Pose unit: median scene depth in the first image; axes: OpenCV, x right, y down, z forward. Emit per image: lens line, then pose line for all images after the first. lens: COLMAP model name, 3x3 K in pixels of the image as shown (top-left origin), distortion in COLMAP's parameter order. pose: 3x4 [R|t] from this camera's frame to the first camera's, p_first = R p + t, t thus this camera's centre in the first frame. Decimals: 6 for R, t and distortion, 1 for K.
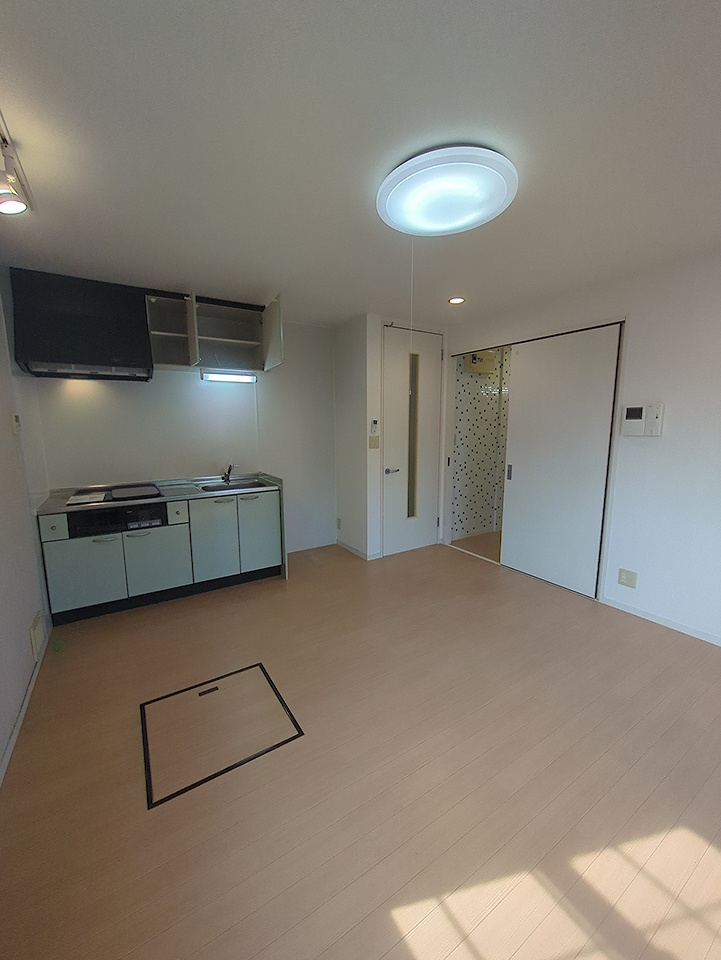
lens RADIAL K [[374.3, 0, 360.4], [0, 374.3, 482.8], [0, 0, 1]] dist [-0.017774, 0.000186]
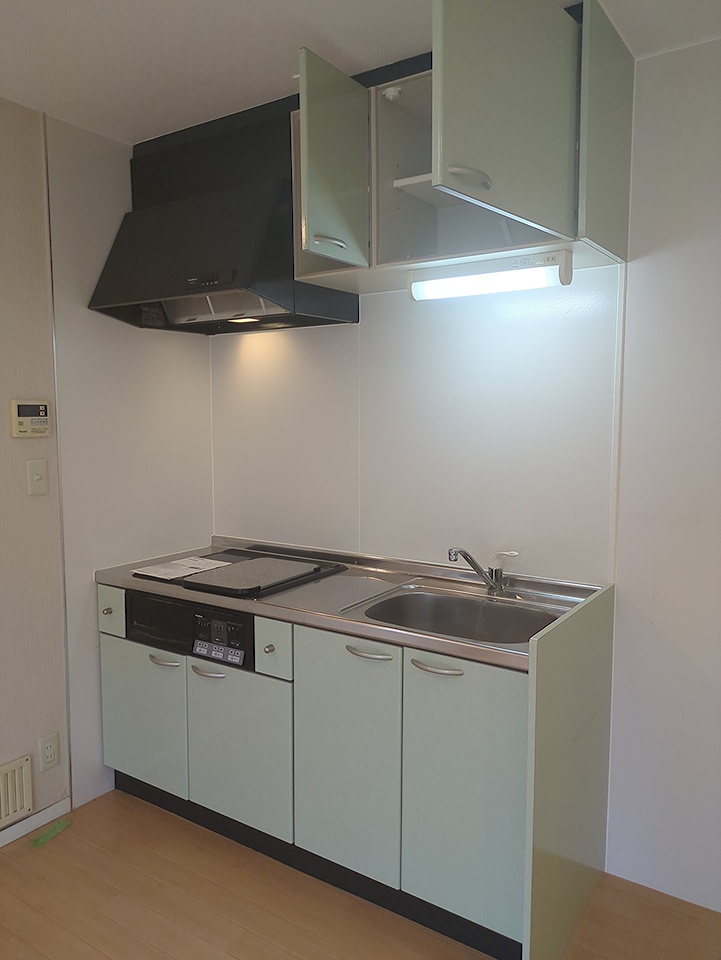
lens RADIAL K [[701.2, 0, 360.2], [0, 701.2, 480.1], [0, 0, 1]] dist [0.031695, -0.010817]
pose [[0.412110, 0.085007, -0.907160, 0.204115], [-0.151558, 0.988163, 0.023747, -0.127847], [0.898441, 0.127701, 0.420115, 0.769006]]
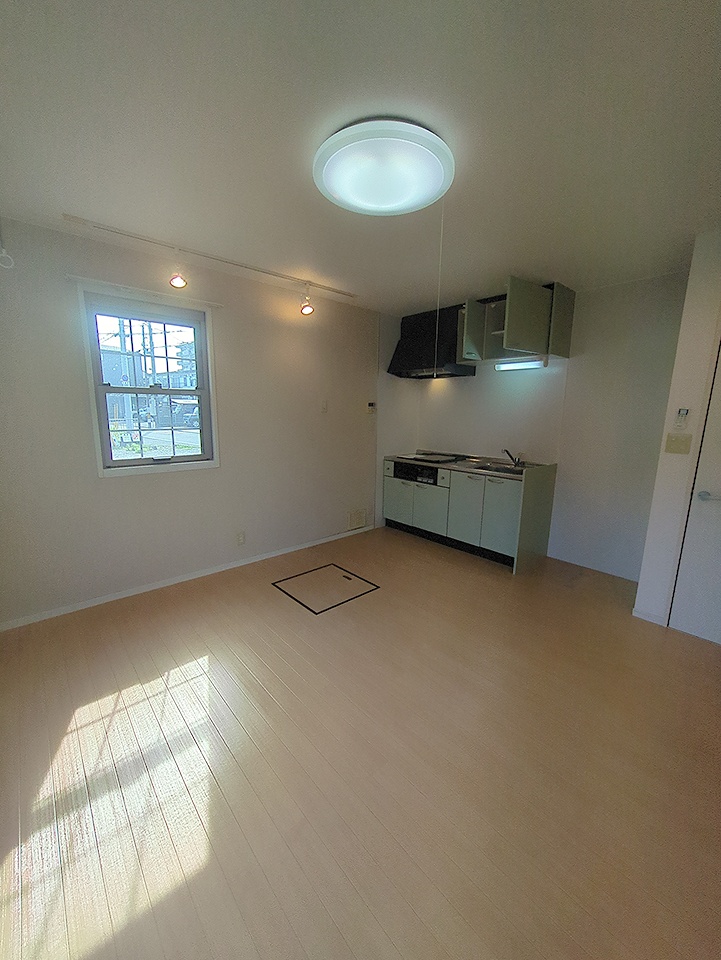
lens RADIAL K [[374.3, 0, 356.1], [0, 374.3, 478.4], [0, 0, 1]] dist [-0.017774, 0.000186]
pose [[0.156910, 0.186393, -0.969864, 0.736478], [-0.174002, 0.971885, 0.158630, -0.072807], [0.972164, 0.143868, 0.184932, 0.476787]]
